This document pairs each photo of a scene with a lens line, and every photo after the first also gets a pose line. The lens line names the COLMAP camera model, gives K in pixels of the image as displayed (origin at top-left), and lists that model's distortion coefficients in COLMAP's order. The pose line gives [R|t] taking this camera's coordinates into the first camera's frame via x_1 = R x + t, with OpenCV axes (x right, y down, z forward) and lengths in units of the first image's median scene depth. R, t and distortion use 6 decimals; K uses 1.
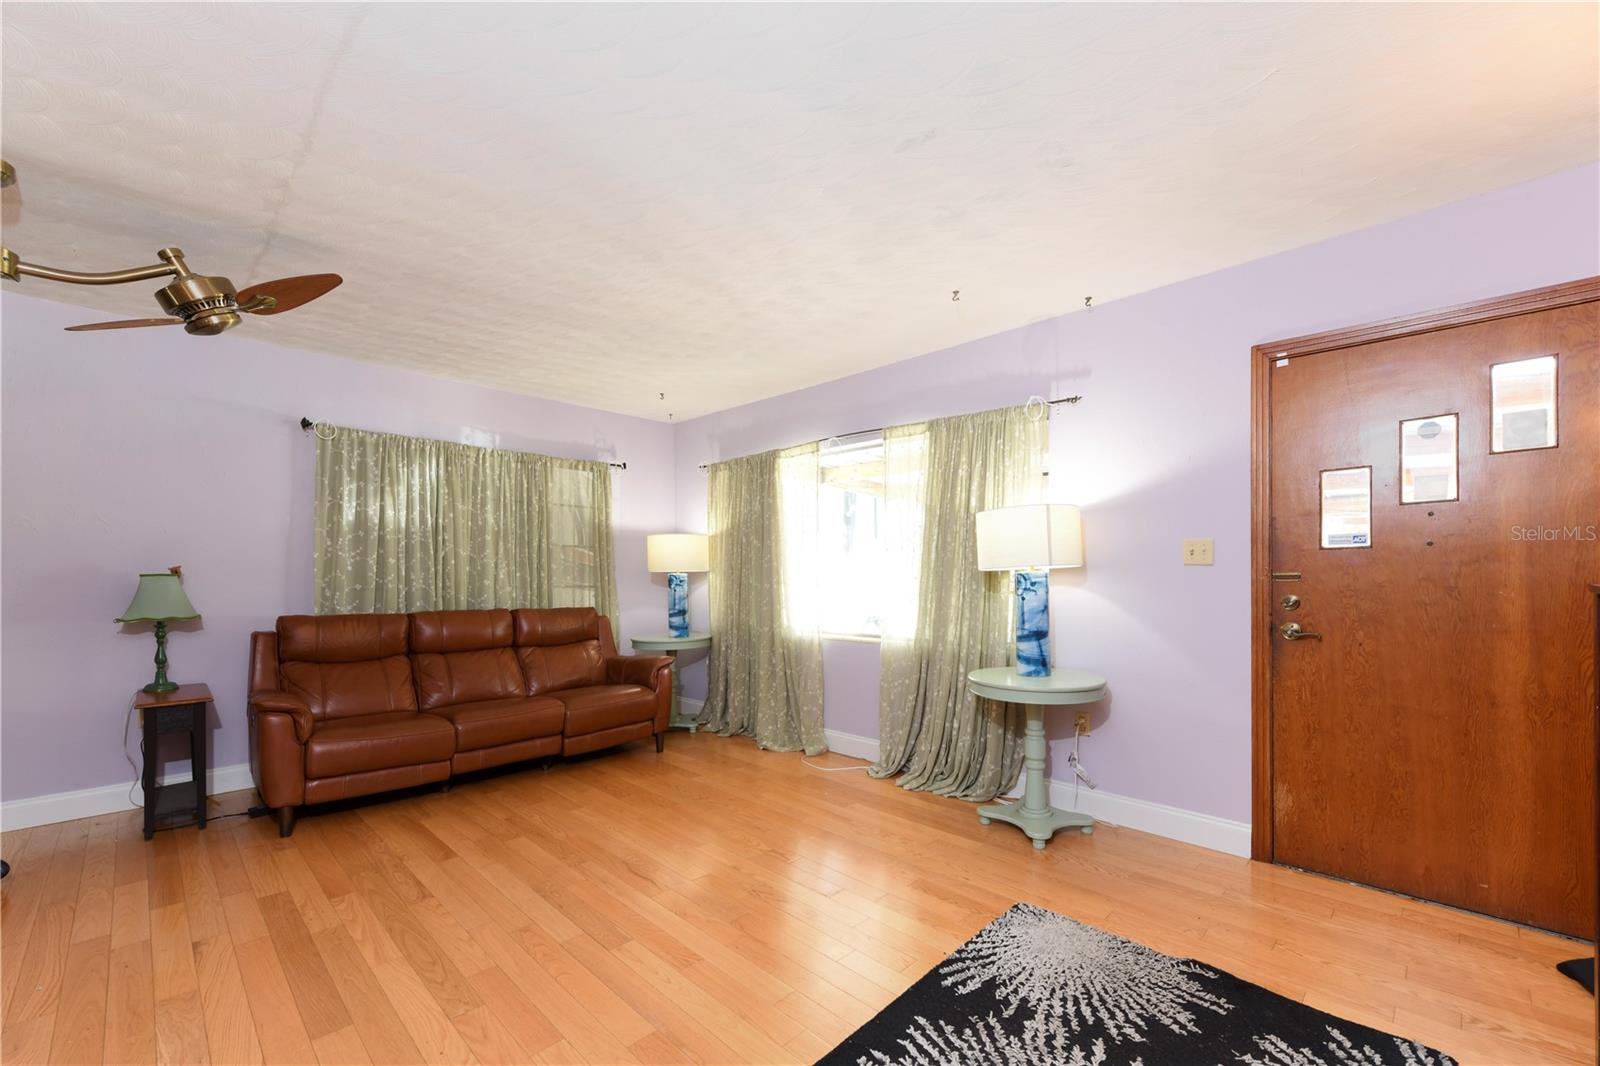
lens RADIAL K [[642.2, 0, 800.3], [0, 642.2, 574.2], [0, 0, 1]] dist [-0.000223, 0.000020]
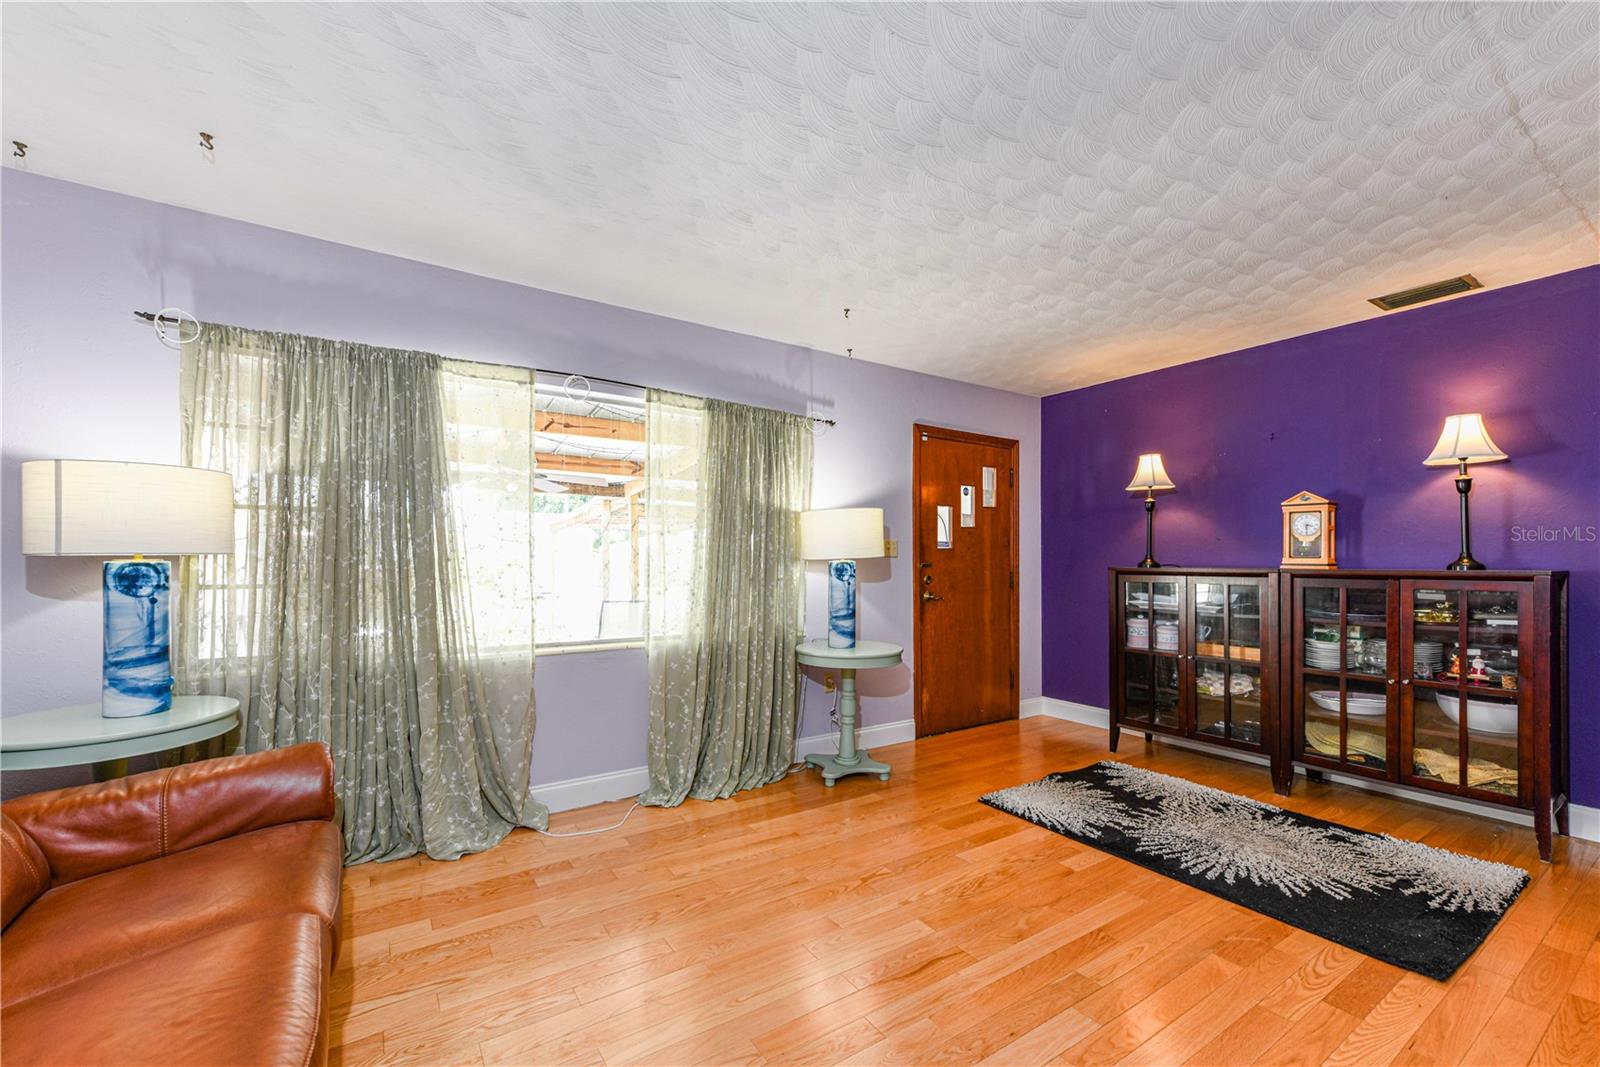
lens RADIAL K [[662.7, 0, 804.1], [0, 662.7, 551.4], [0, 0, 1]] dist [0.000012, 0.000043]
pose [[0.204191, 0.019470, 0.978737, -0.740865], [0.000500, 0.999800, -0.019993, 0.002867], [-0.978931, 0.004572, 0.204141, 0.697183]]
